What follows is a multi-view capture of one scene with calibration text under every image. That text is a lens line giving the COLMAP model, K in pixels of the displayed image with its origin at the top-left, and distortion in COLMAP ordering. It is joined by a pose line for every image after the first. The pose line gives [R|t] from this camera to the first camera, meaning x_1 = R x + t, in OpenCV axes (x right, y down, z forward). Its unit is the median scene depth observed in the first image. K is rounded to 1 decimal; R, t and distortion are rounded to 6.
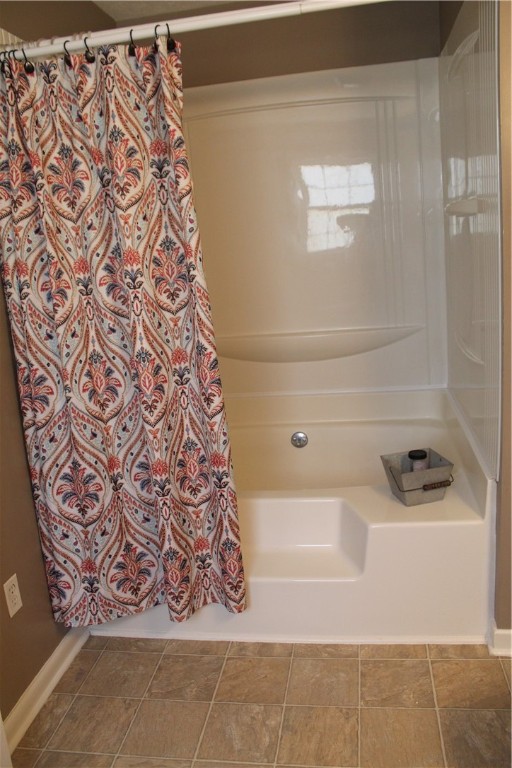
lens RADIAL K [[631.8, 0, 254.2], [0, 631.8, 384.6], [0, 0, 1]] dist [-0.145179, 0.101370]
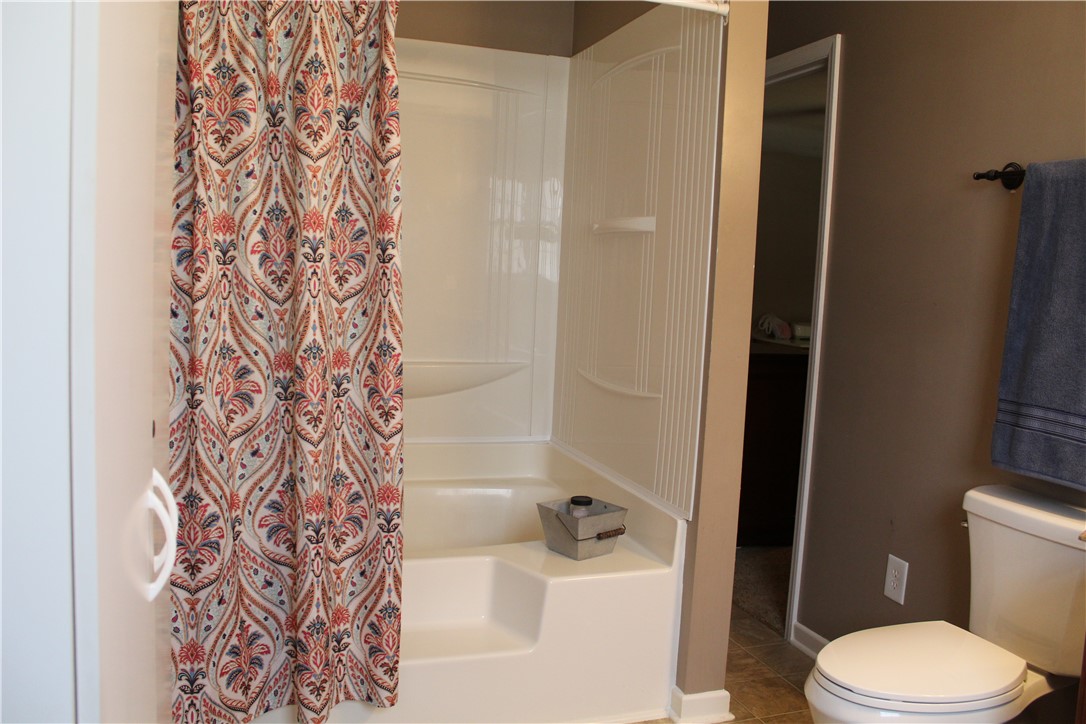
lens RADIAL K [[893.3, 0, 549.3], [0, 893.3, 355.2], [0, 0, 1]] dist [-0.145179, 0.101370]
pose [[0.876900, 0.081657, 0.473685, -0.402857], [-0.012054, 0.988891, -0.148156, 0.106255], [-0.480521, 0.124208, 0.868143, -0.056459]]
